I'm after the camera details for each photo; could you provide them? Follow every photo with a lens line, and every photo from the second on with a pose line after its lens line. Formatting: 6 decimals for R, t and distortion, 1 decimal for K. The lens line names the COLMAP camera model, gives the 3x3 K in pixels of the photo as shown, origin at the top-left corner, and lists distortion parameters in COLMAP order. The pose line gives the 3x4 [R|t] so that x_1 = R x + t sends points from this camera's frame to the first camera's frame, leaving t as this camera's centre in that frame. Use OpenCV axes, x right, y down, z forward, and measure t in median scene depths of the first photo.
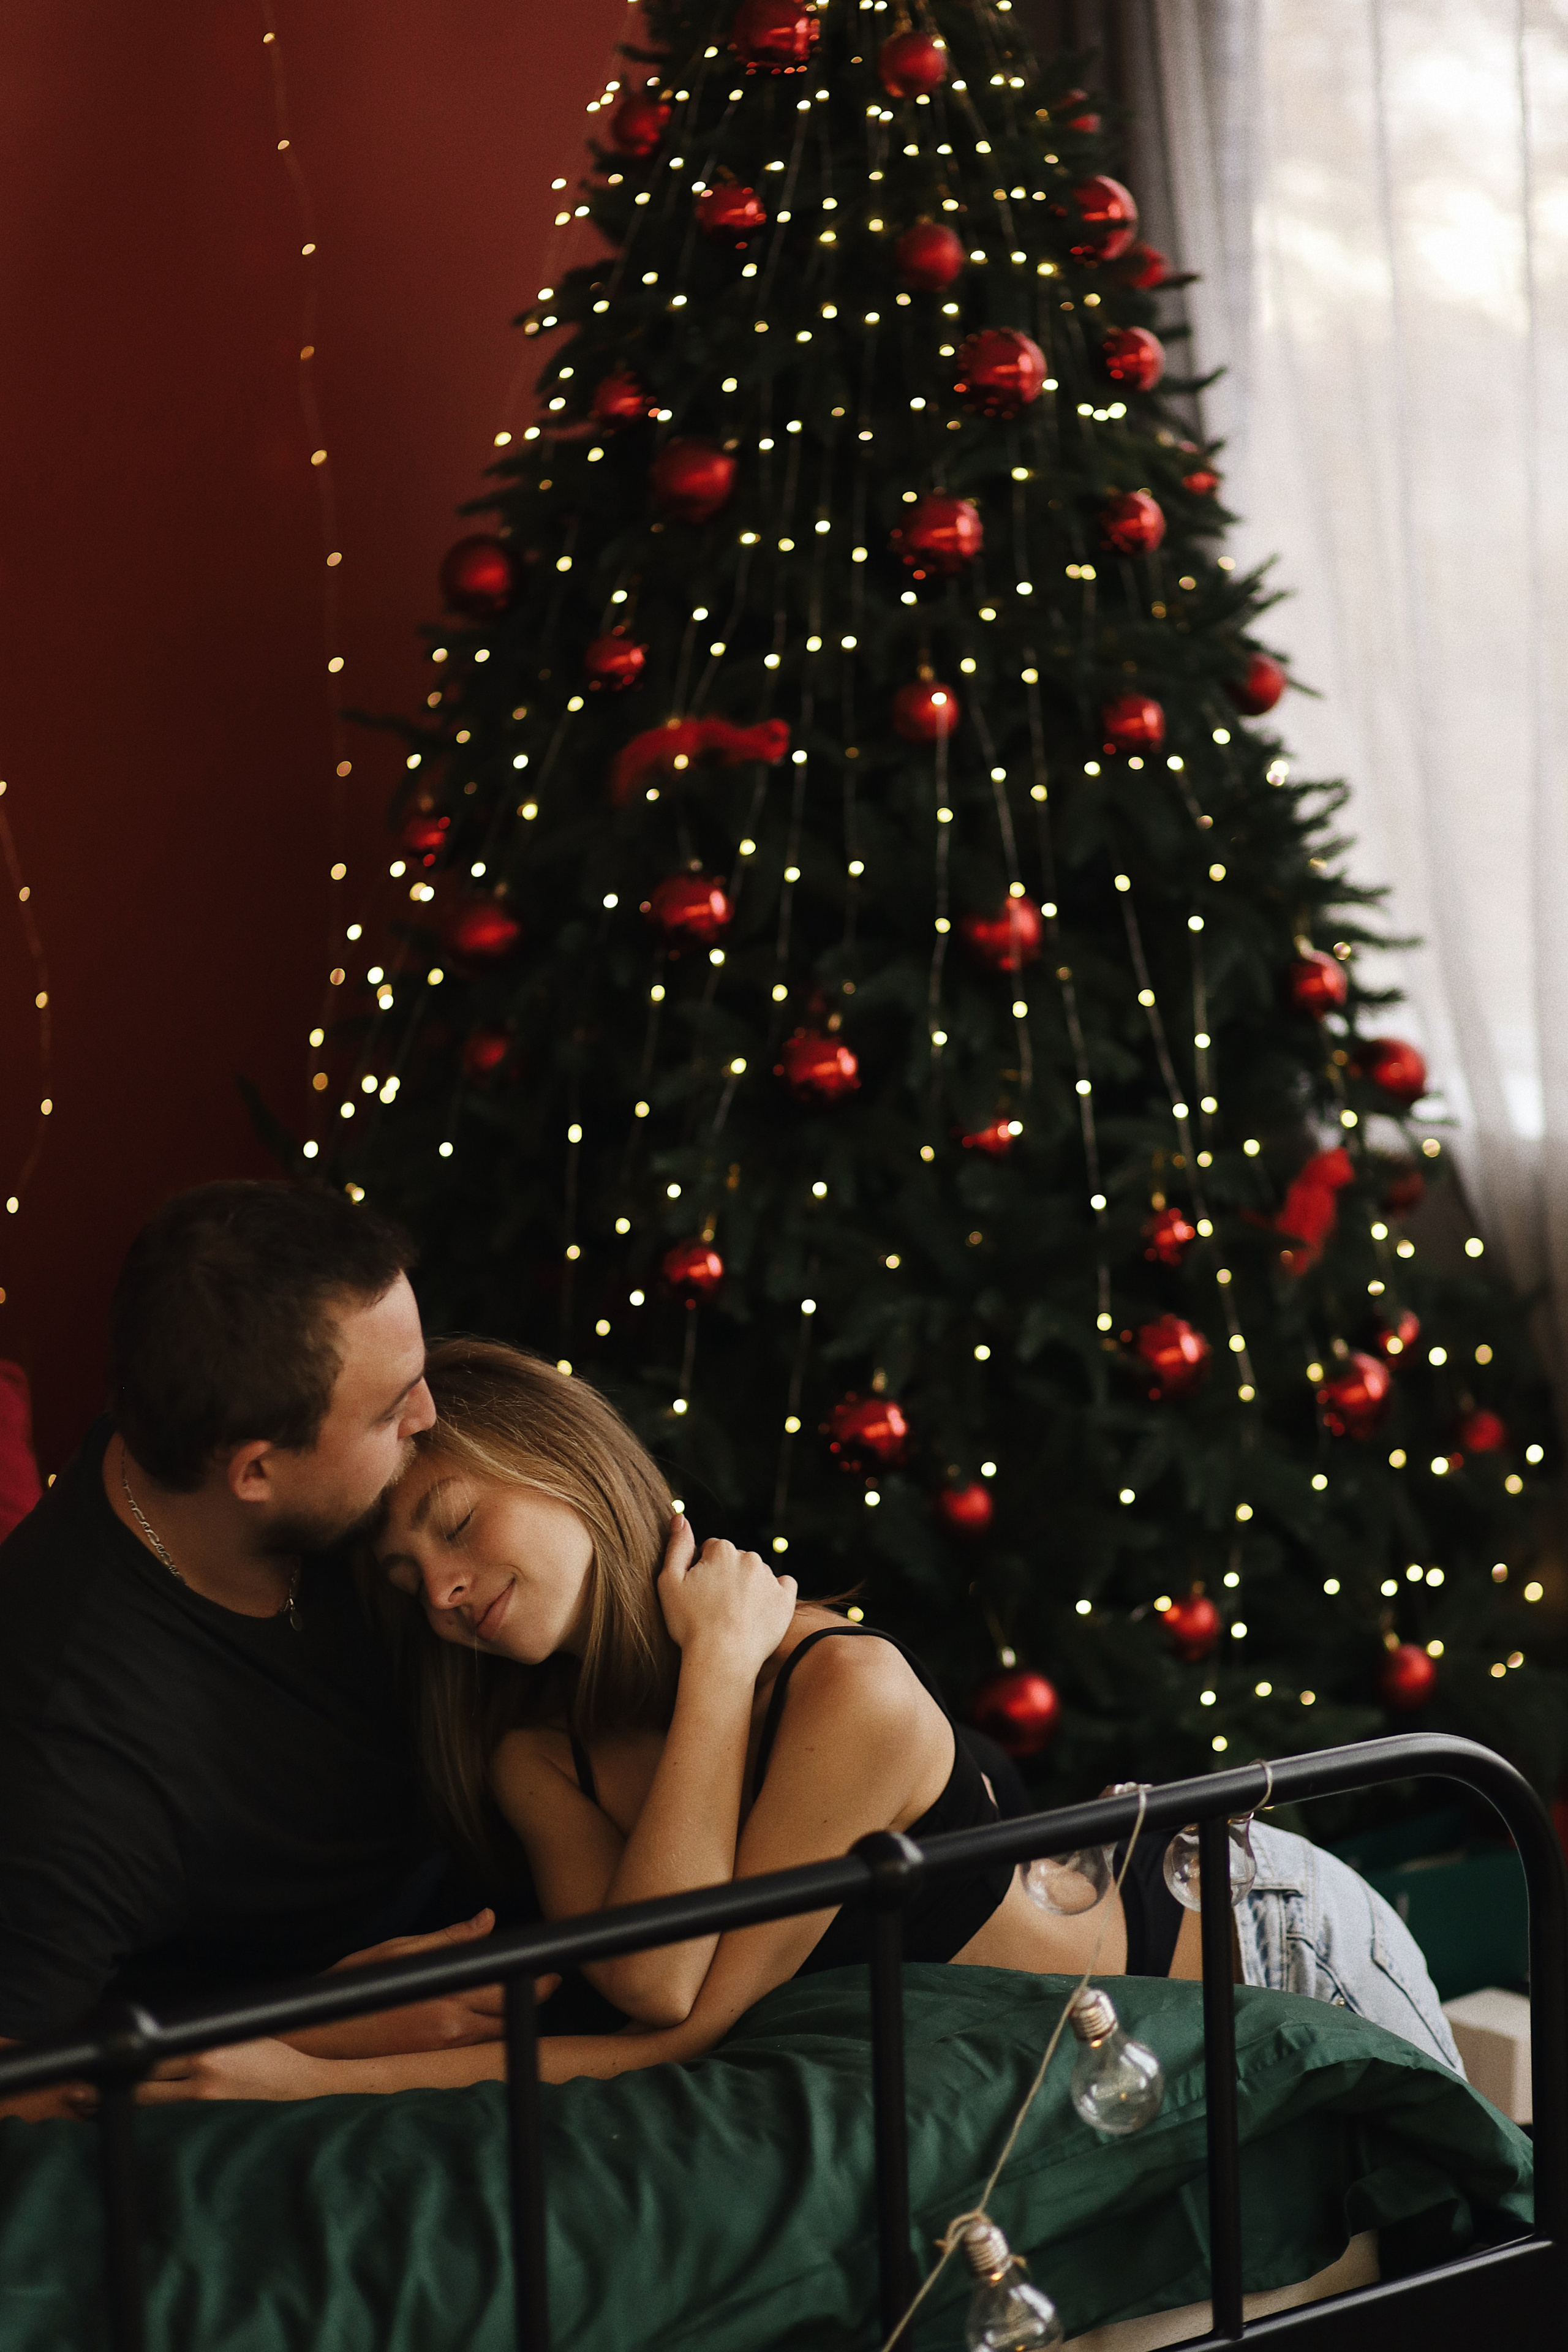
lens RADIAL K [[6000.2, 0, 851.3], [0, 6000.2, 1210.6], [0, 0, 1]] dist [0.101615, 0.000000]
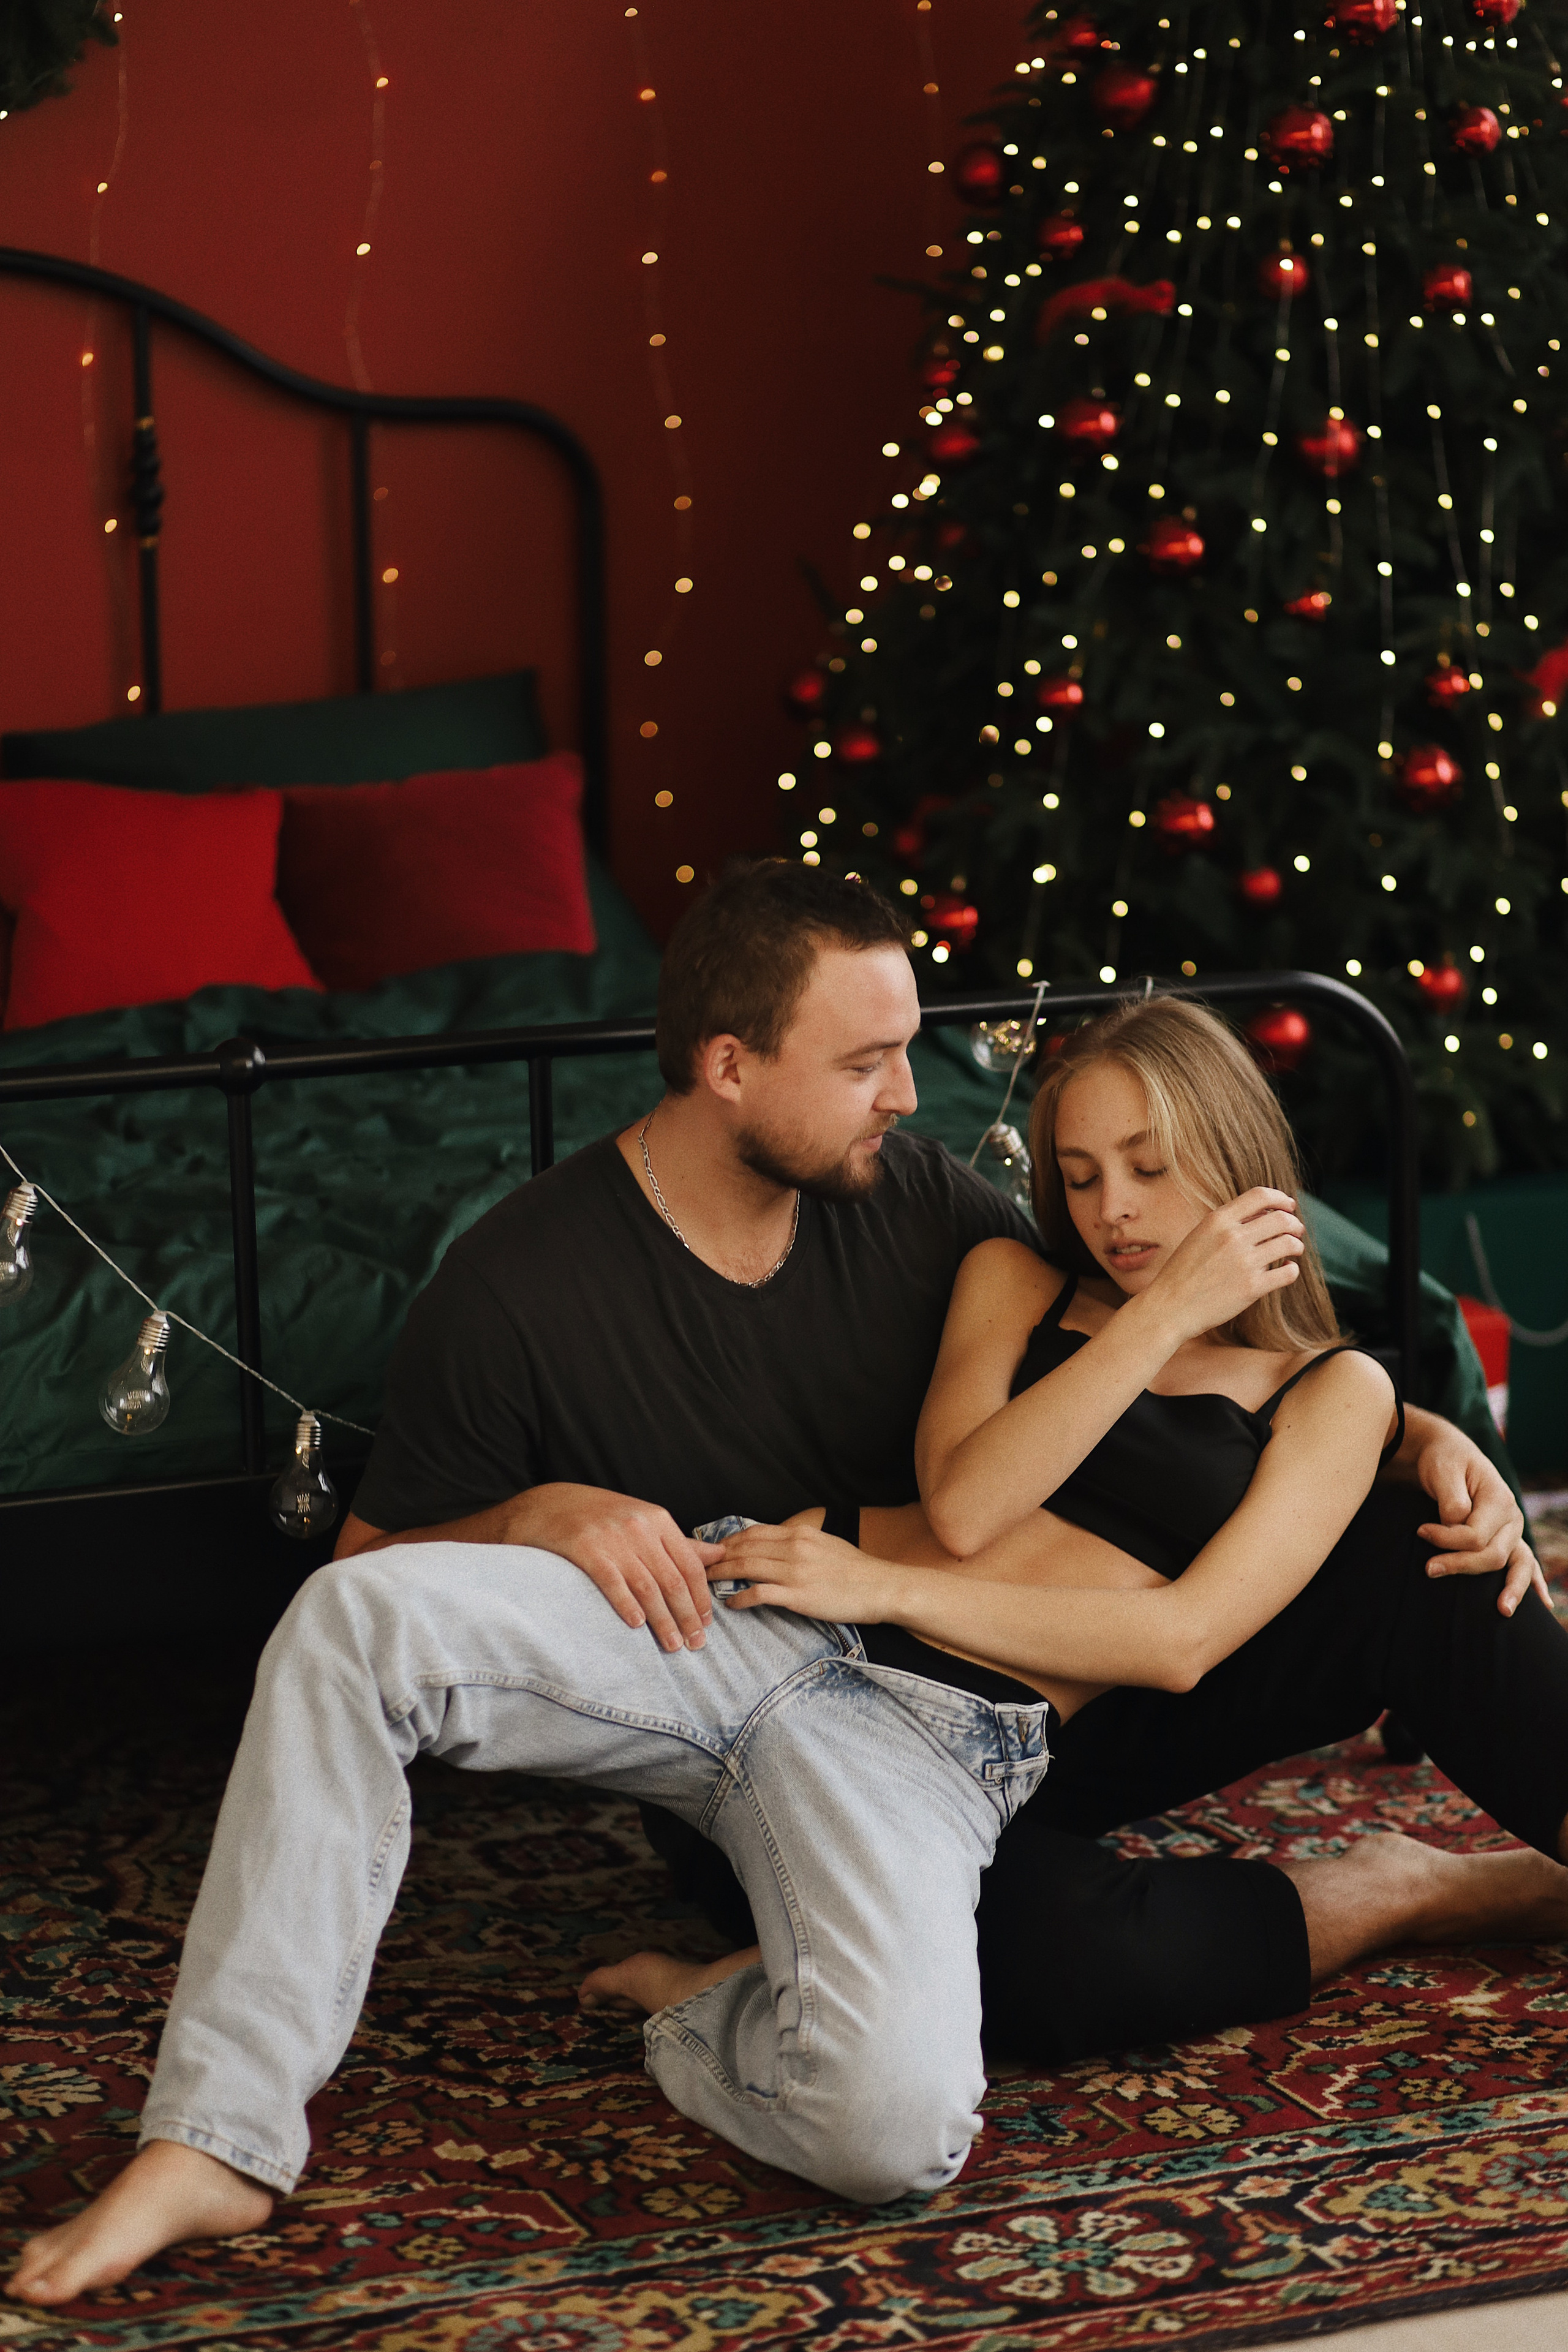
lens RADIAL K [[6000.2, 0, 737.5], [0, 6000.2, 1239.2], [0, 0, 1]] dist [0.101615, 0.000000]
pose [[0.954794, 0.053675, -0.292383, 0.290551], [-0.040489, 0.997879, 0.050968, 0.062815], [0.294498, -0.036826, 0.954942, -0.281787]]
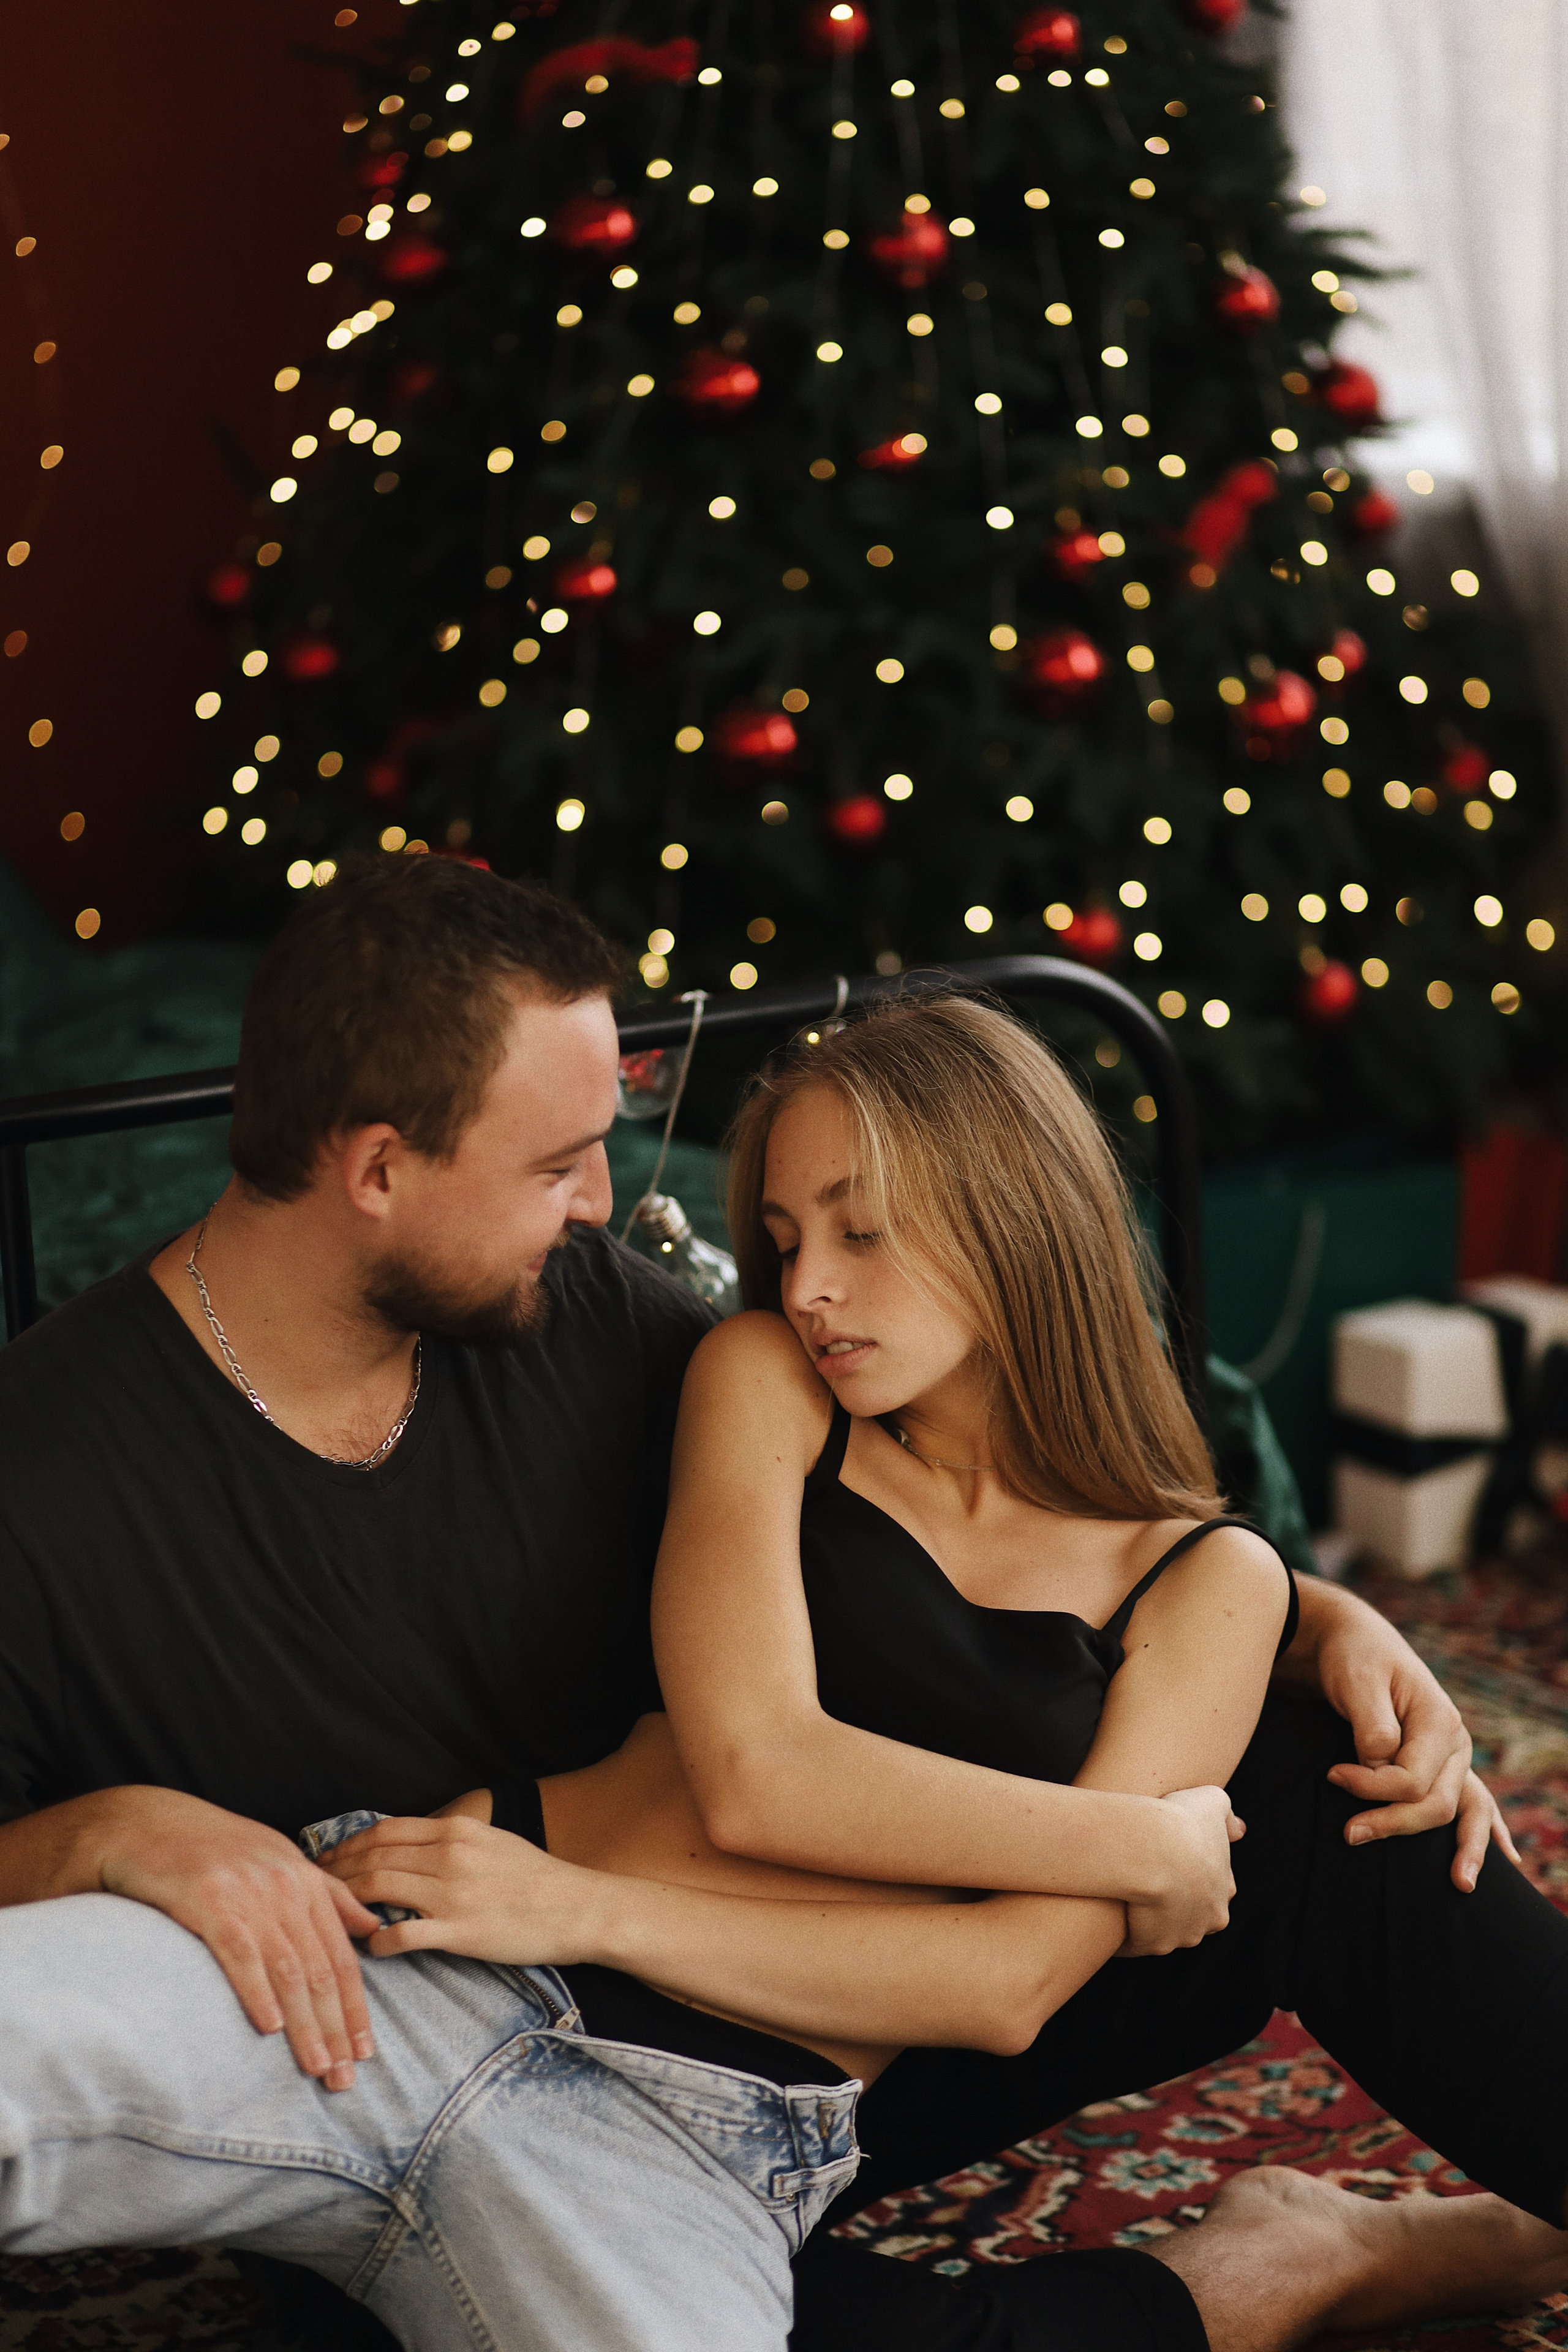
lens RADIAL K [[6000.2, 0, 771.4], [0, 6000.2, 1200.7], [0, 0, 1]] dist [0.101615, 0.000000]
pose [[0.988131, 0.005180, -0.153524, 0.156932], [0.004927, 0.997848, 0.065378, 0.046251], [0.153532, -0.065358, 0.985980, -0.004460]]
